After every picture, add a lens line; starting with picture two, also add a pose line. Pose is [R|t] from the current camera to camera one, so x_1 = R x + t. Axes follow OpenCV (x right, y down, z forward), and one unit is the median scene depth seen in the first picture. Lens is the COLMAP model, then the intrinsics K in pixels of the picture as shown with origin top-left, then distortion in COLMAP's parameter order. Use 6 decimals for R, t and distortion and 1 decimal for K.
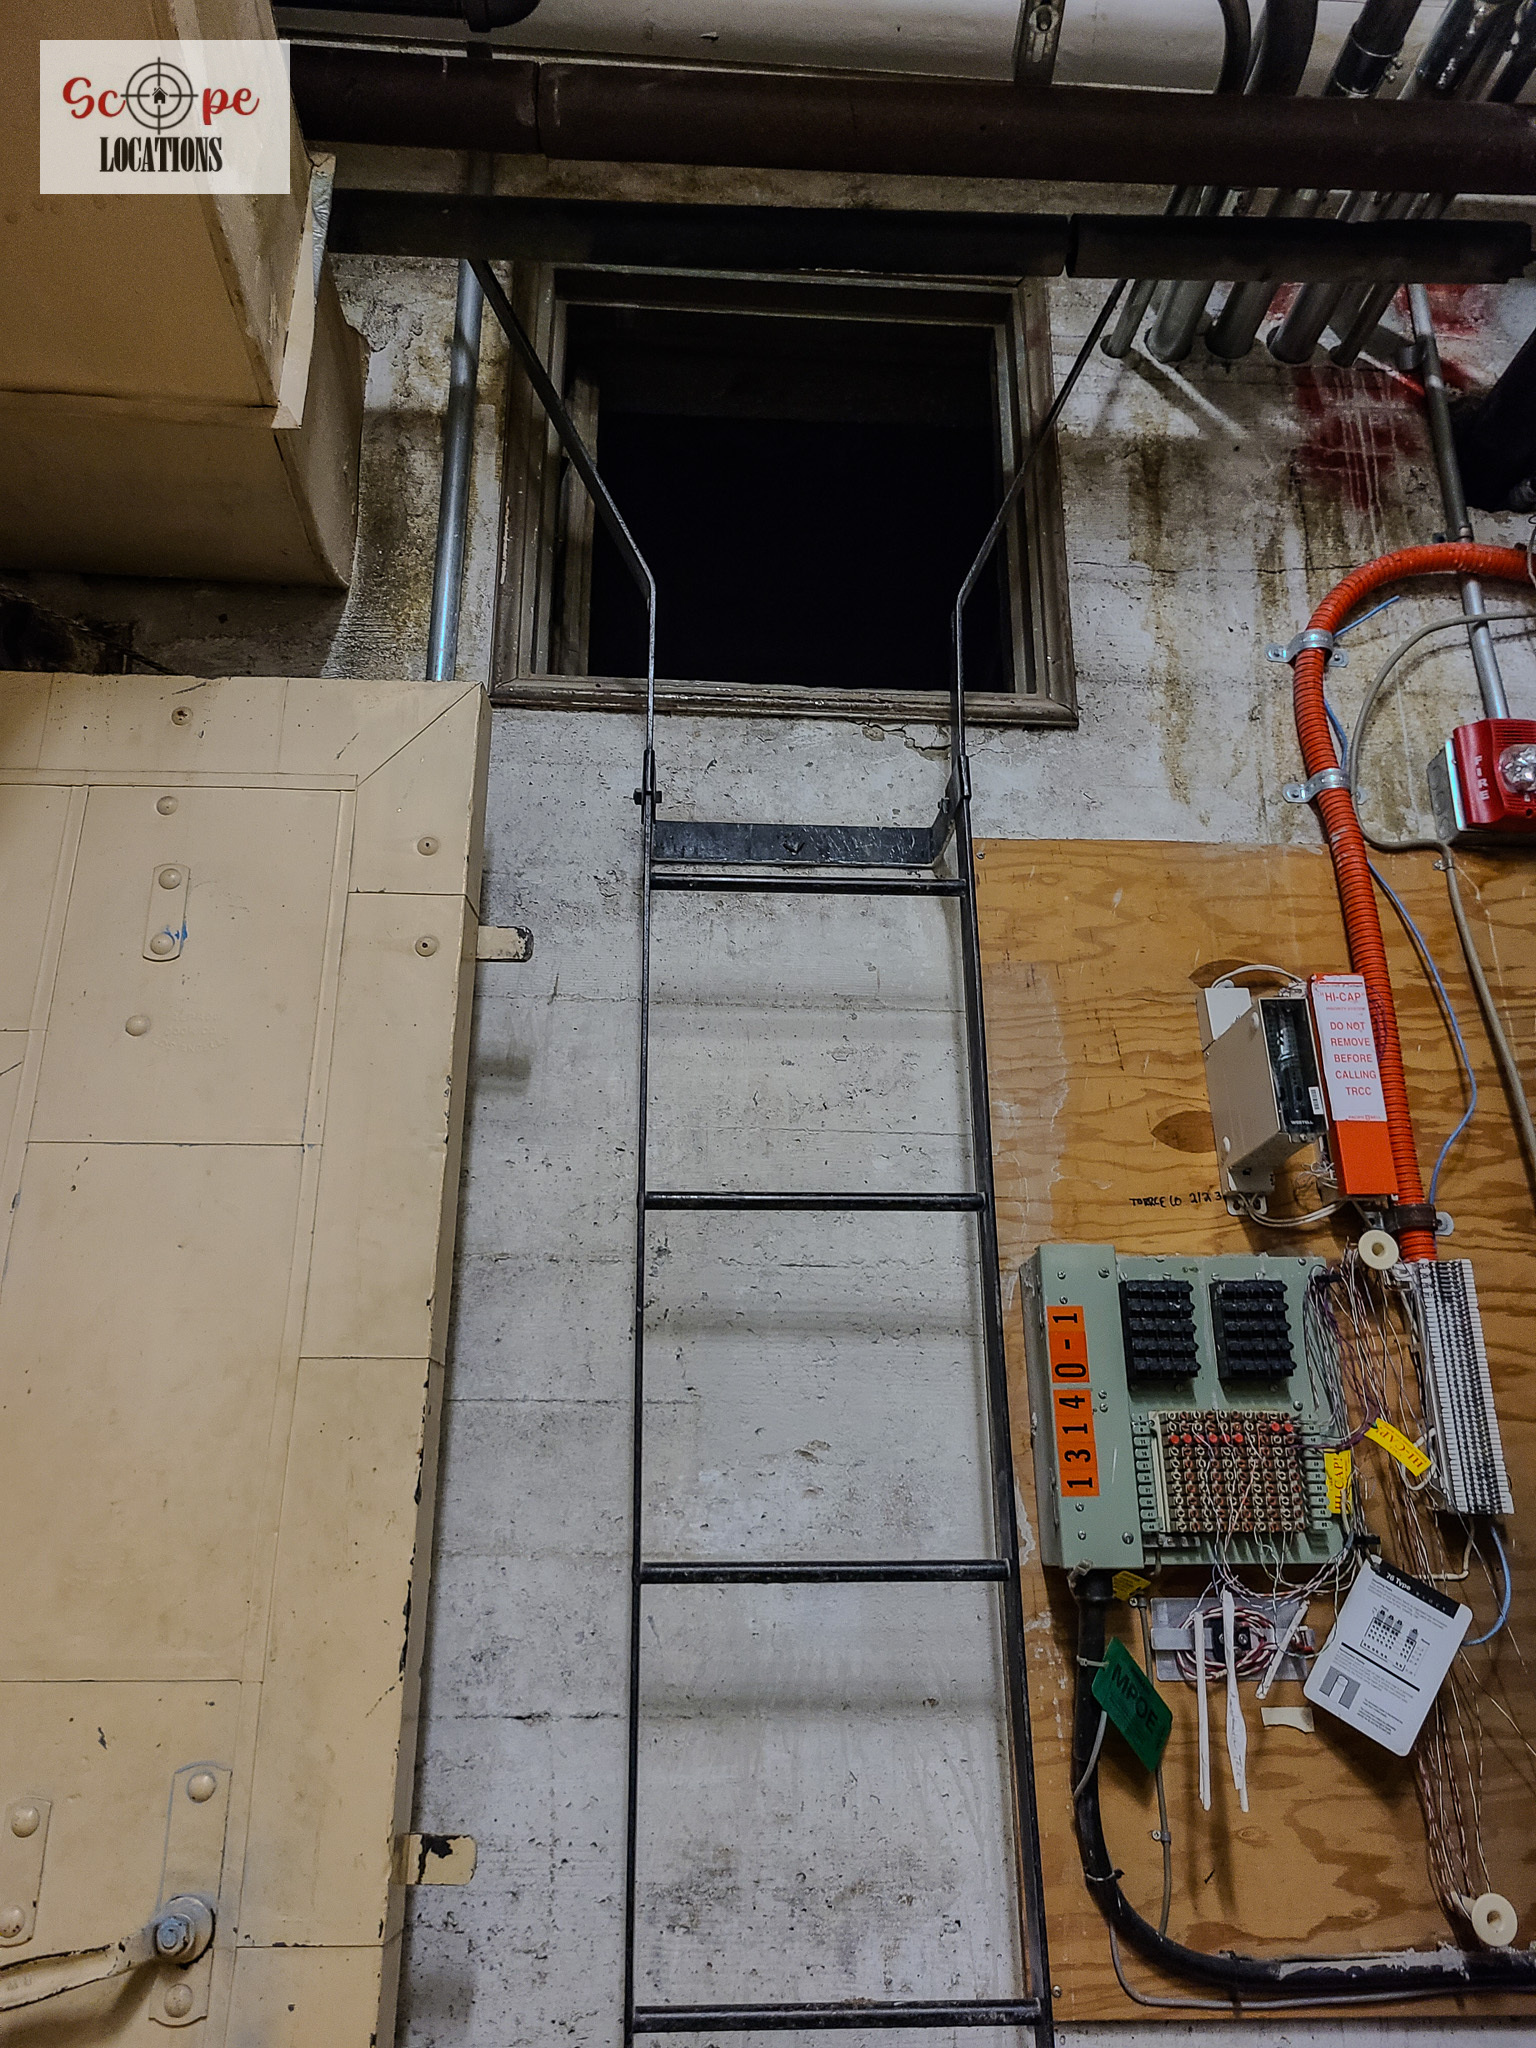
lens RADIAL K [[1567.8, 0, 767.1], [0, 1567.8, 995.0], [0, 0, 1]] dist [0.048640, -0.024122]
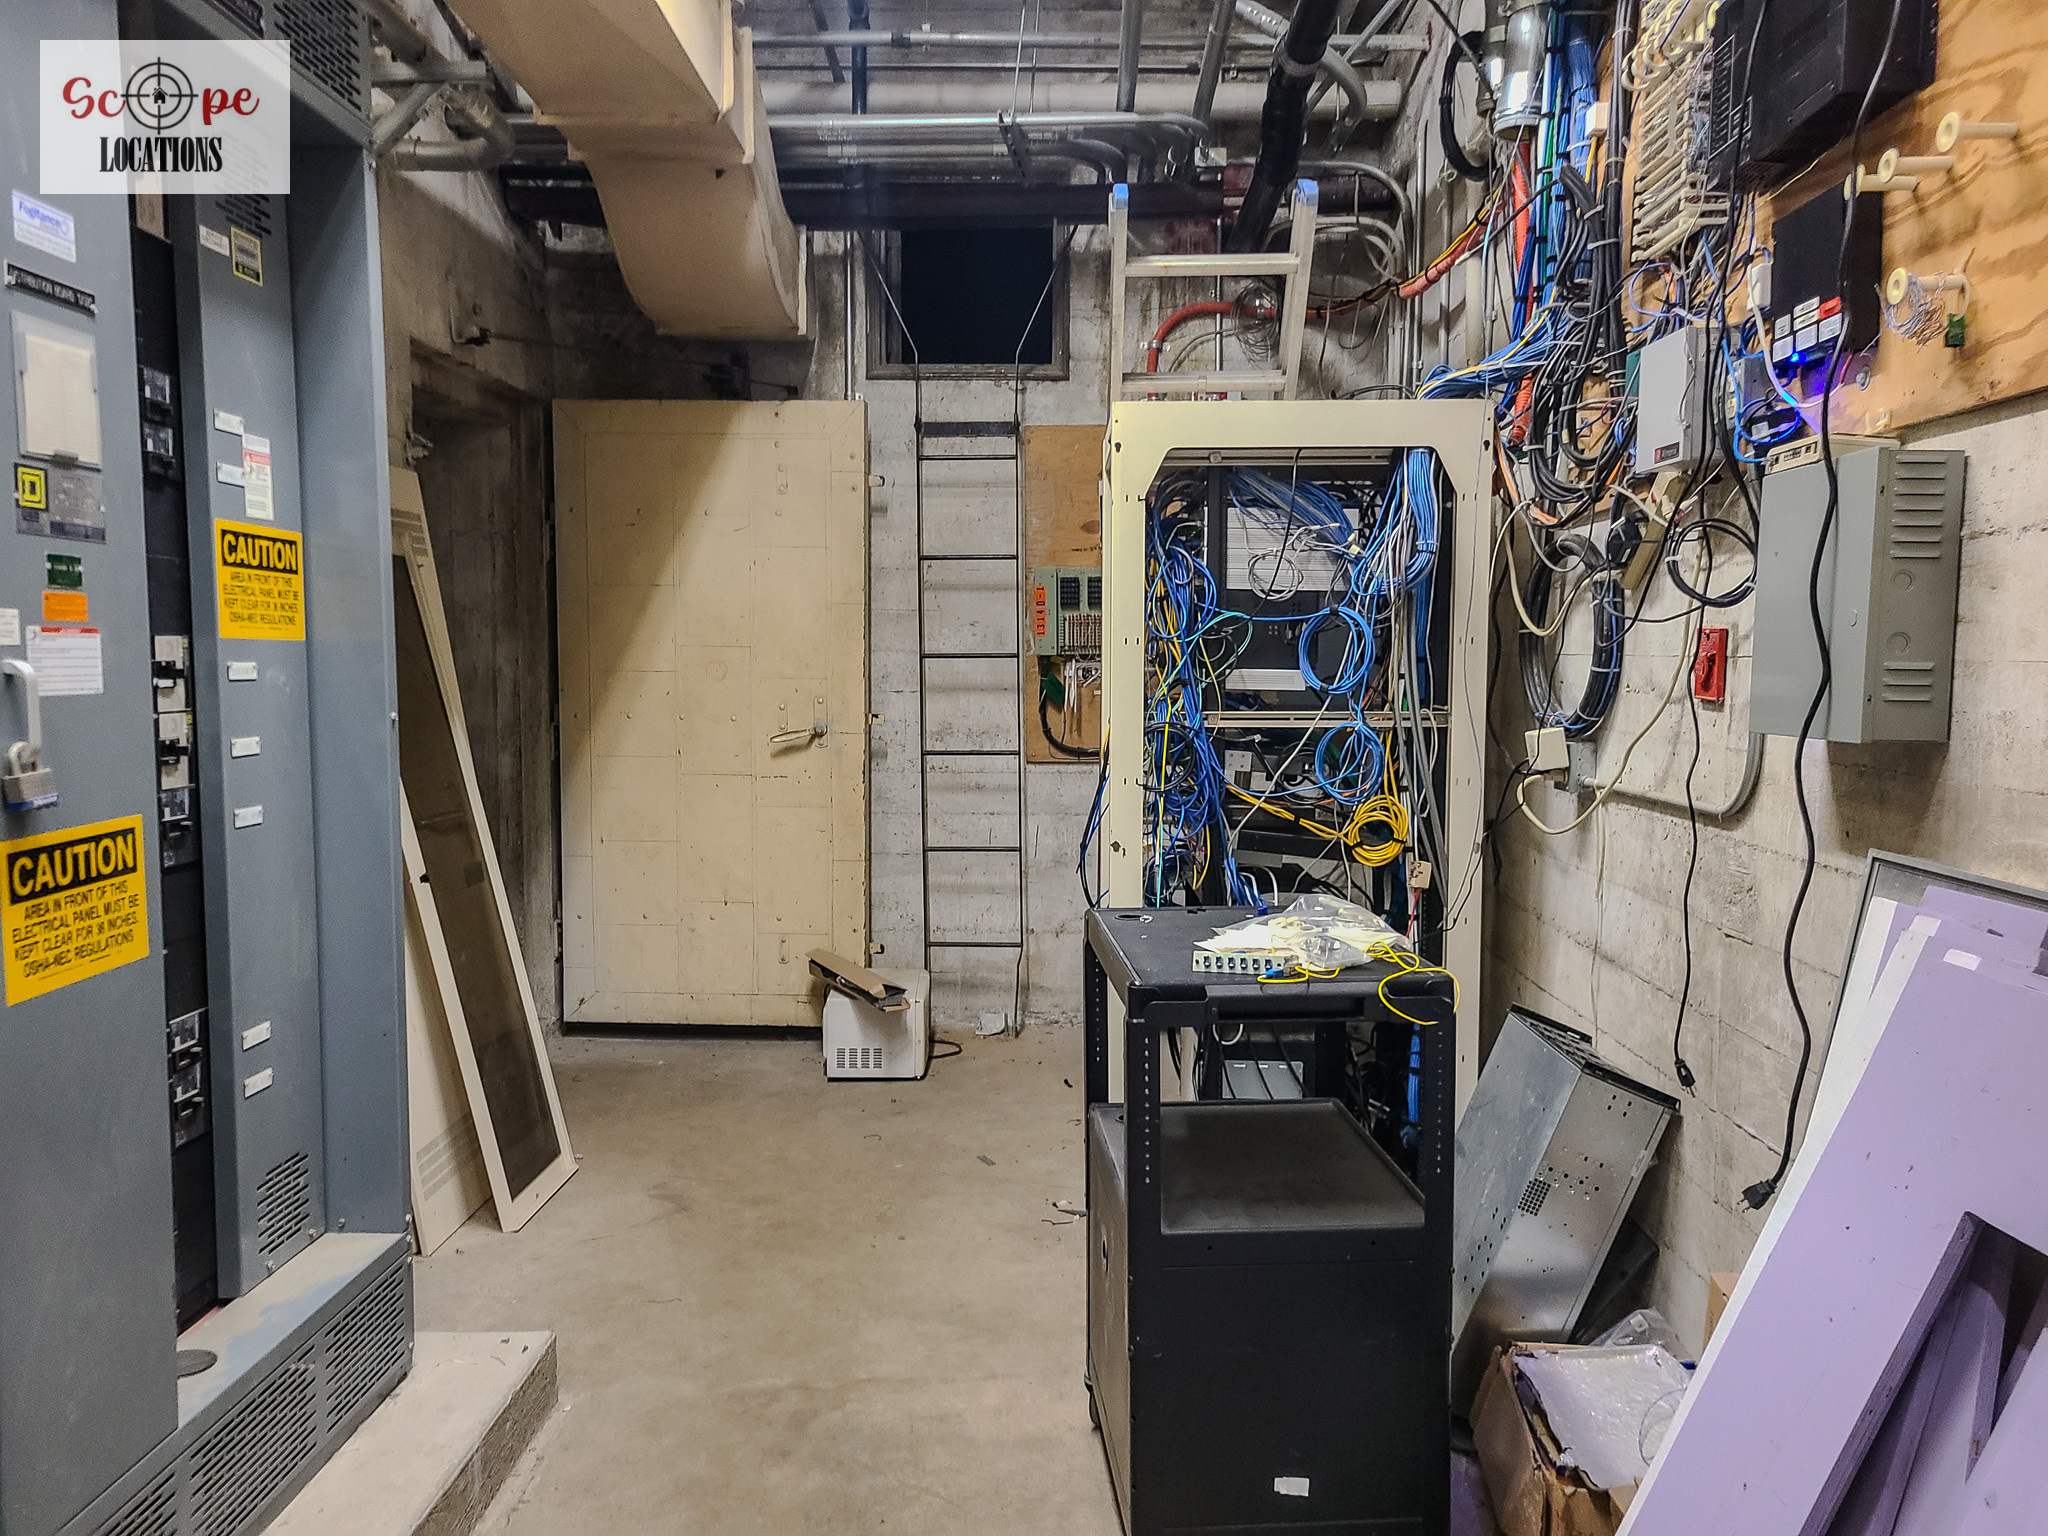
lens RADIAL K [[1523.1, 0, 1024.0], [0, 1523.1, 768.0], [0, 0, 1]] dist [0.055240, -0.029117]
pose [[0.994627, 0.011694, -0.102863, 0.488847], [0.031578, 0.911978, 0.409021, -0.793858], [0.098592, -0.410072, 0.906709, -2.175783]]
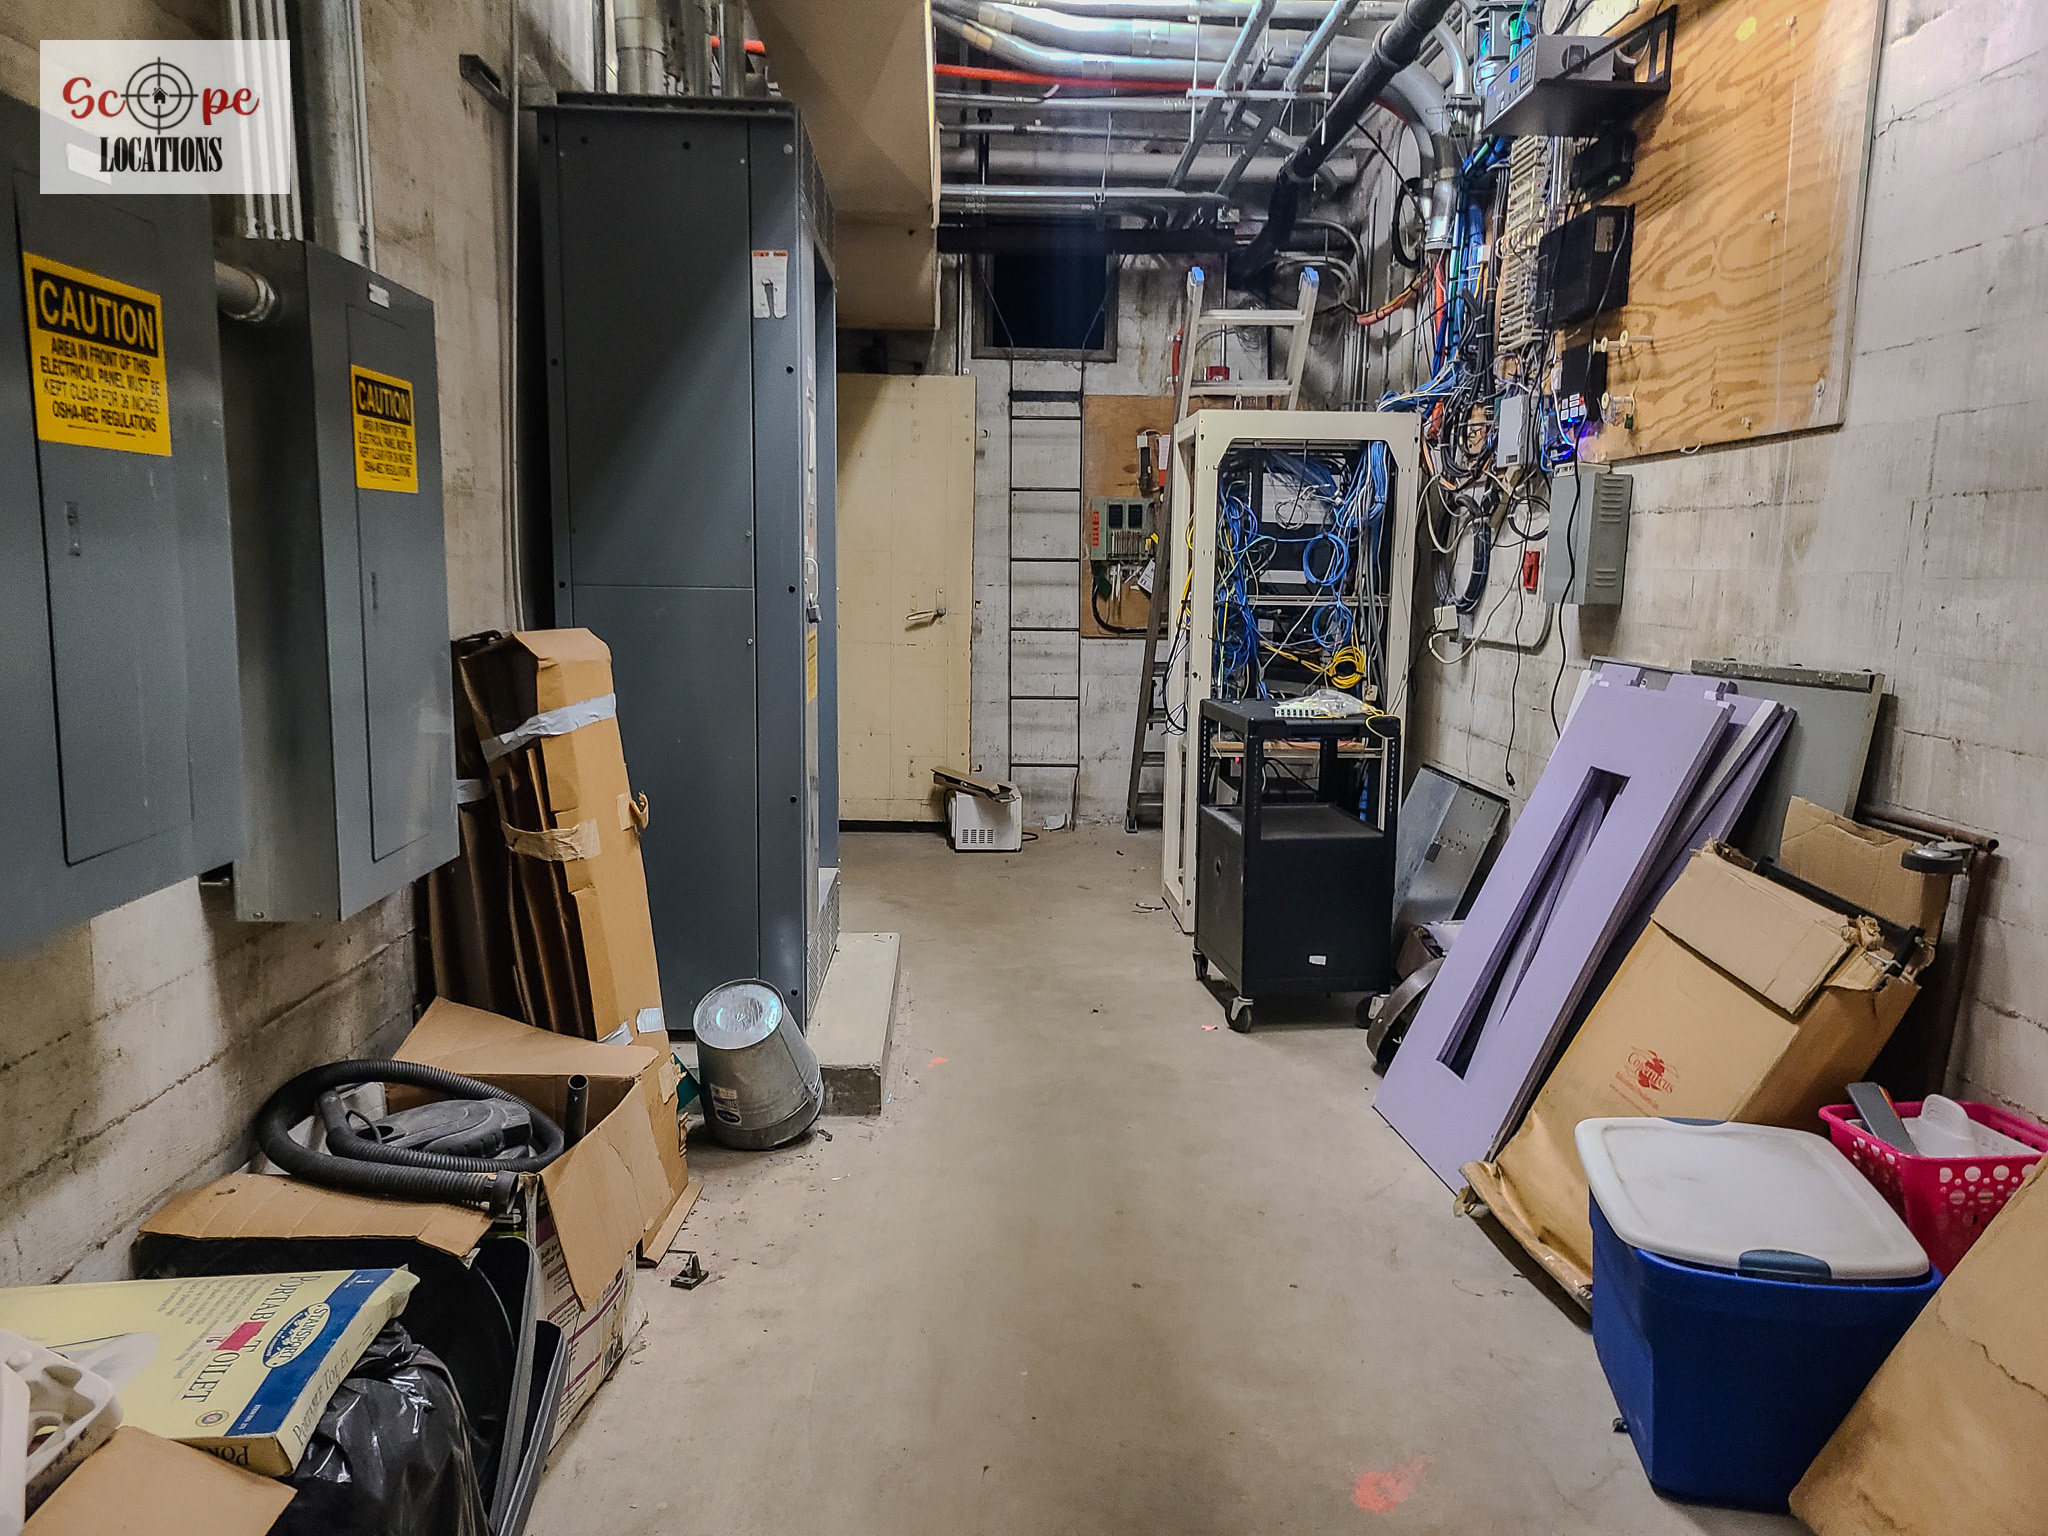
lens RADIAL K [[1523.1, 0, 1024.0], [0, 1523.1, 768.0], [0, 0, 1]] dist [0.055240, -0.029117]
pose [[0.999026, 0.023142, -0.037580, 0.156026], [-0.002997, 0.885107, 0.465377, -1.271335], [0.044032, -0.464811, 0.884314, -3.503791]]
